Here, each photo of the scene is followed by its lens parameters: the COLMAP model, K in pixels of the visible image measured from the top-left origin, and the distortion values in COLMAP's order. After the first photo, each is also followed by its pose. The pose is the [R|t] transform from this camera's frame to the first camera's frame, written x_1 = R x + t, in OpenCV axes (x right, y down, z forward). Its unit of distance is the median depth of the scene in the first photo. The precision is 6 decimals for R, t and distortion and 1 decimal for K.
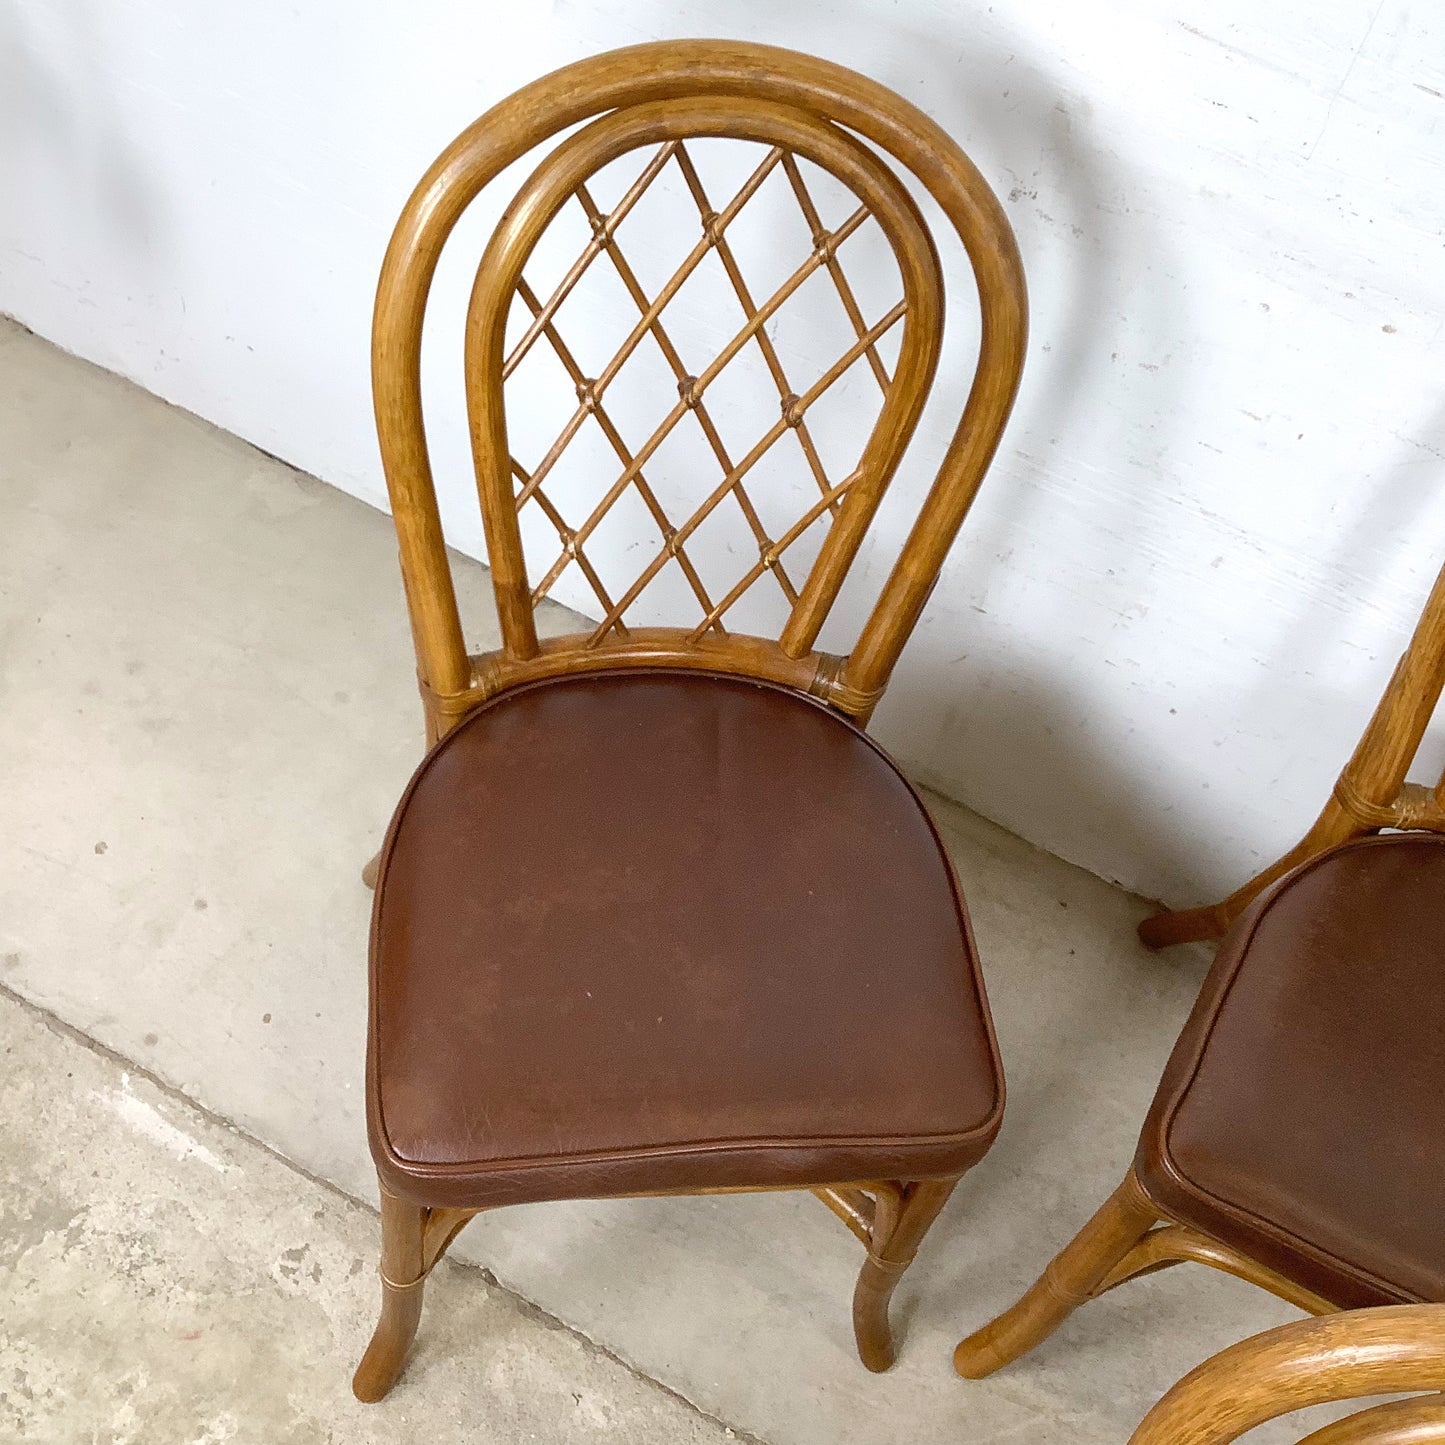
lens RADIAL K [[1734.3, 0, 723.8], [0, 1734.3, 722.0], [0, 0, 1]] dist [0.154194, -0.336132]
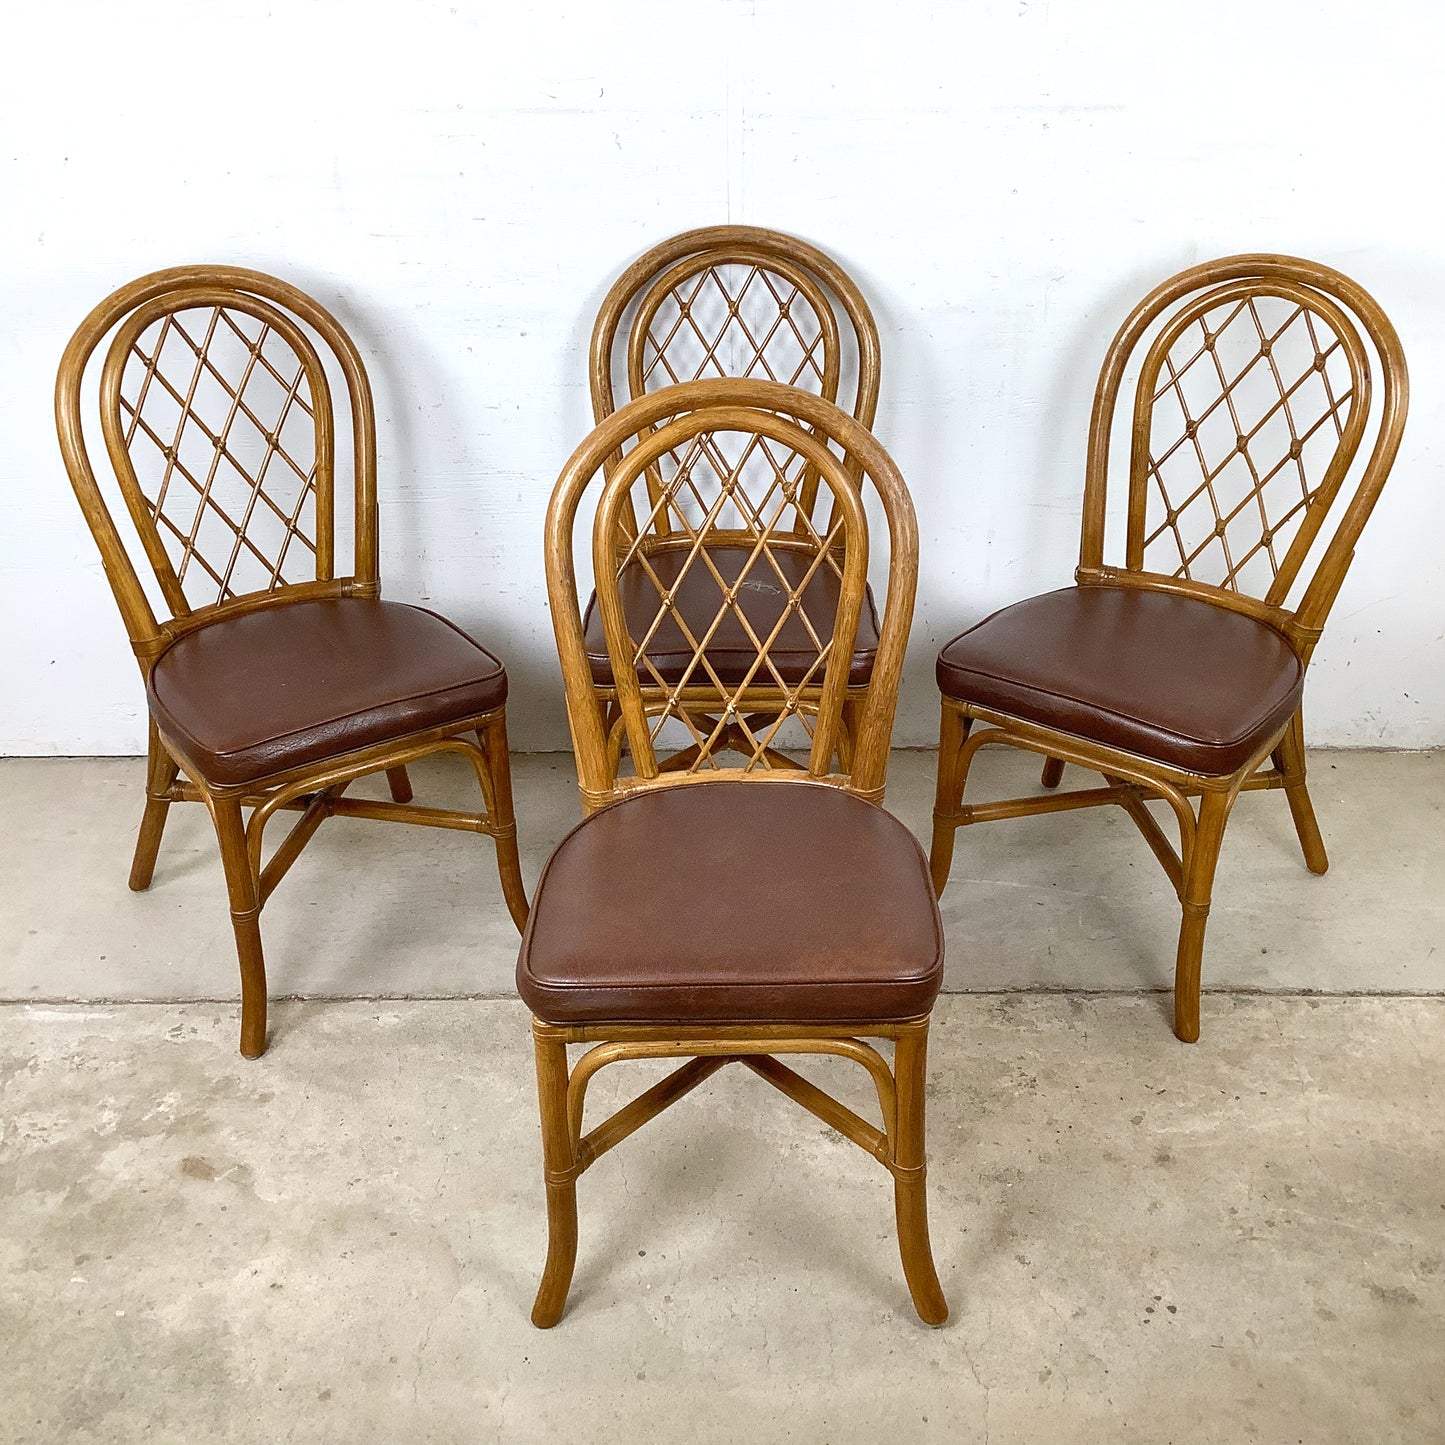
lens RADIAL K [[1733.3, 0, 726.3], [0, 1733.3, 724.0], [0, 0, 1]] dist [0.156847, -0.364287]
pose [[0.874757, -0.351517, 0.333522, -0.270487], [0.456019, 0.829937, -0.321326, 0.910558], [-0.163851, 0.433174, 0.886292, -0.692238]]
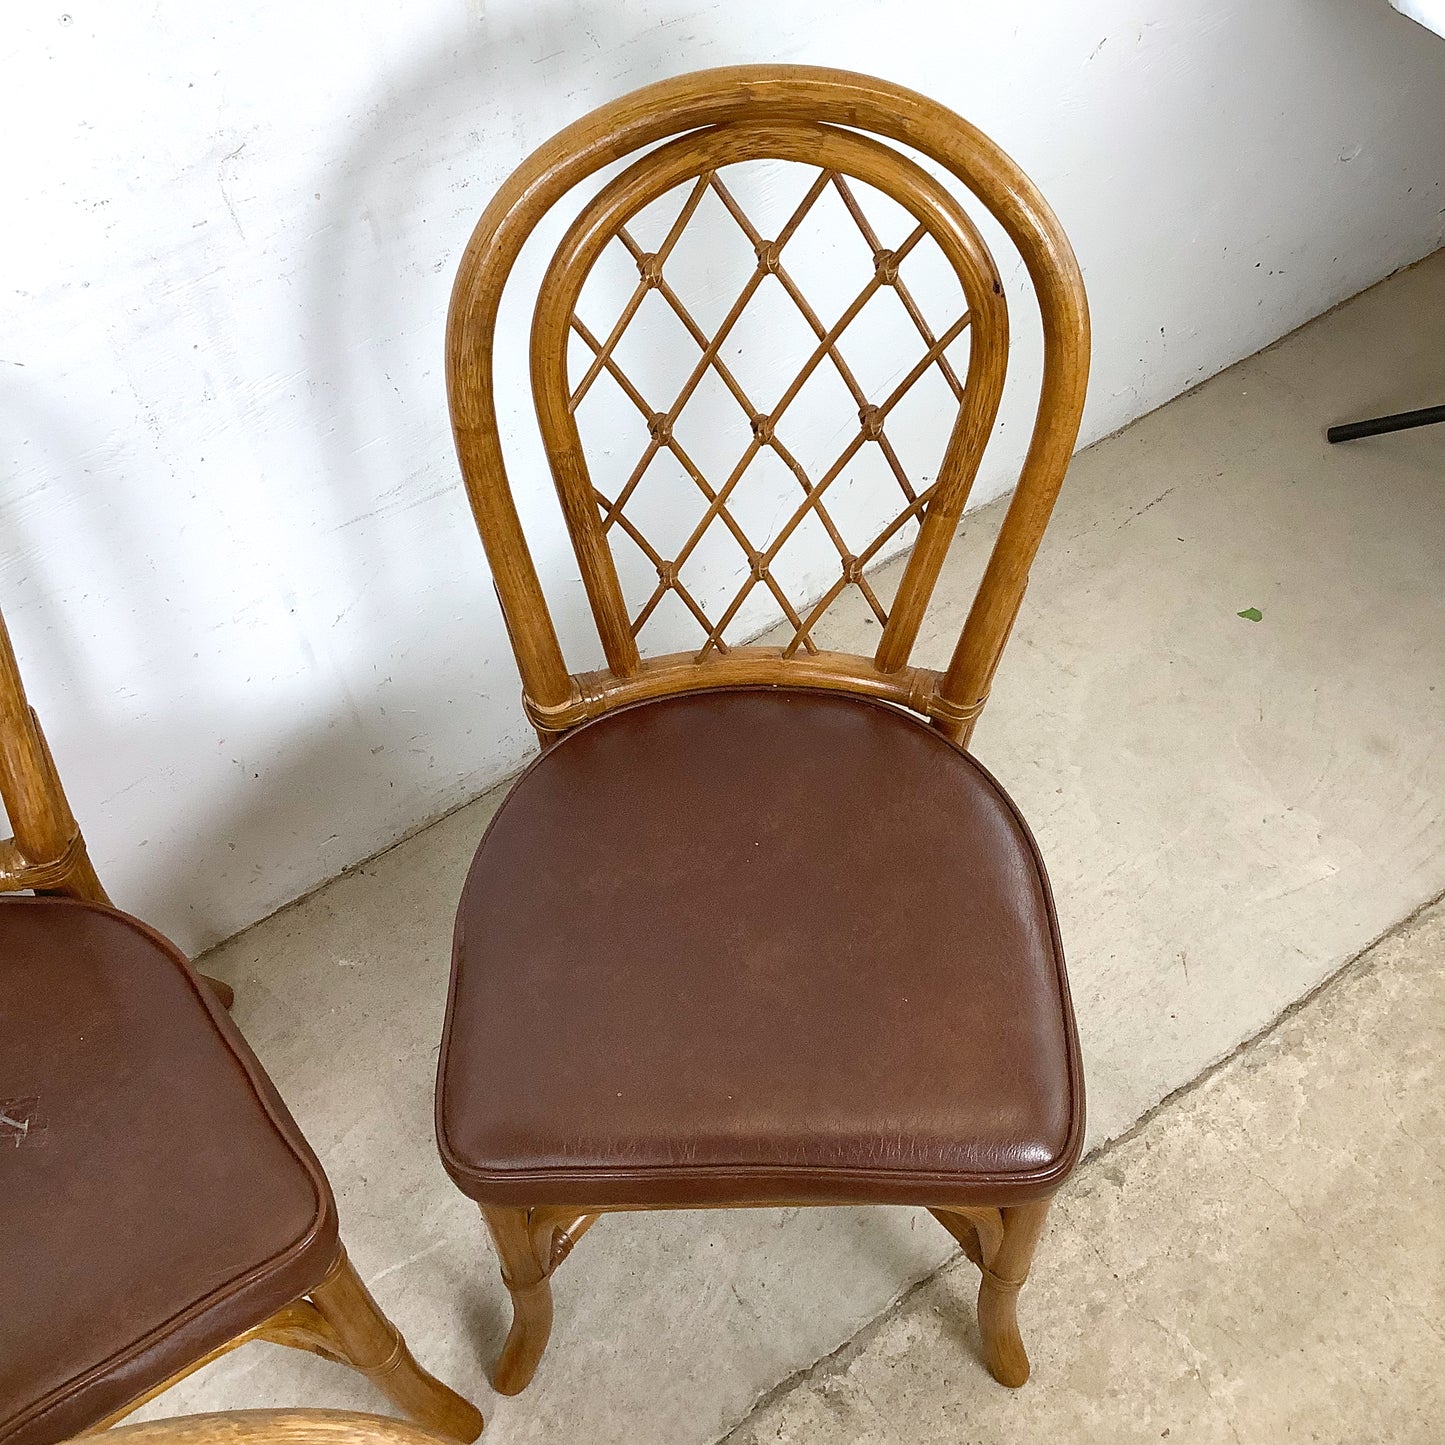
lens RADIAL K [[1733.3, 0, 726.3], [0, 1733.3, 724.0], [0, 0, 1]] dist [0.156847, -0.364287]
pose [[0.443897, -0.802761, 0.398159, 0.418522], [0.783067, 0.563525, 0.263146, 0.147631], [-0.435616, 0.194976, 0.878762, -0.050376]]
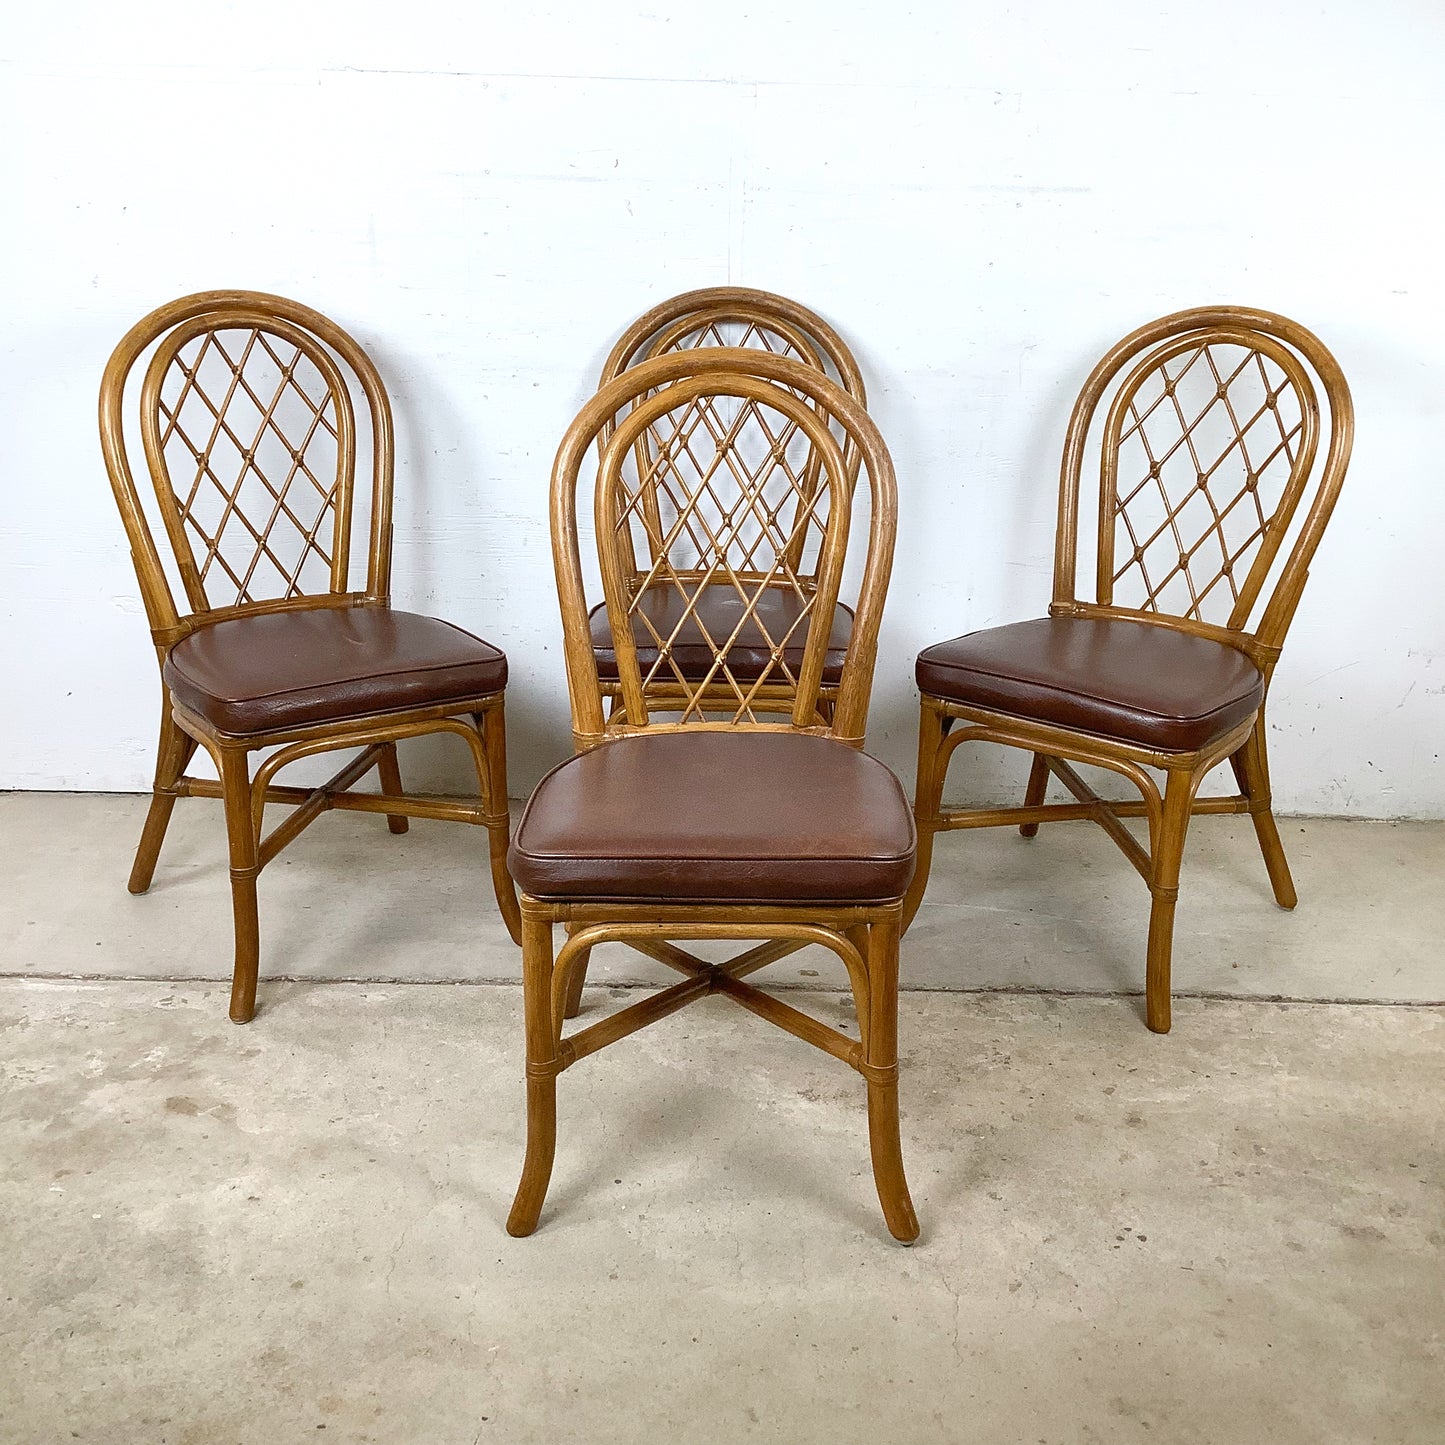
lens RADIAL K [[1733.3, 0, 726.3], [0, 1733.3, 724.0], [0, 0, 1]] dist [0.156847, -0.364287]
pose [[0.881042, -0.270921, 0.387772, -0.390591], [0.437455, 0.778558, -0.449978, 1.188257], [-0.179995, 0.566082, 0.804458, -0.611015]]
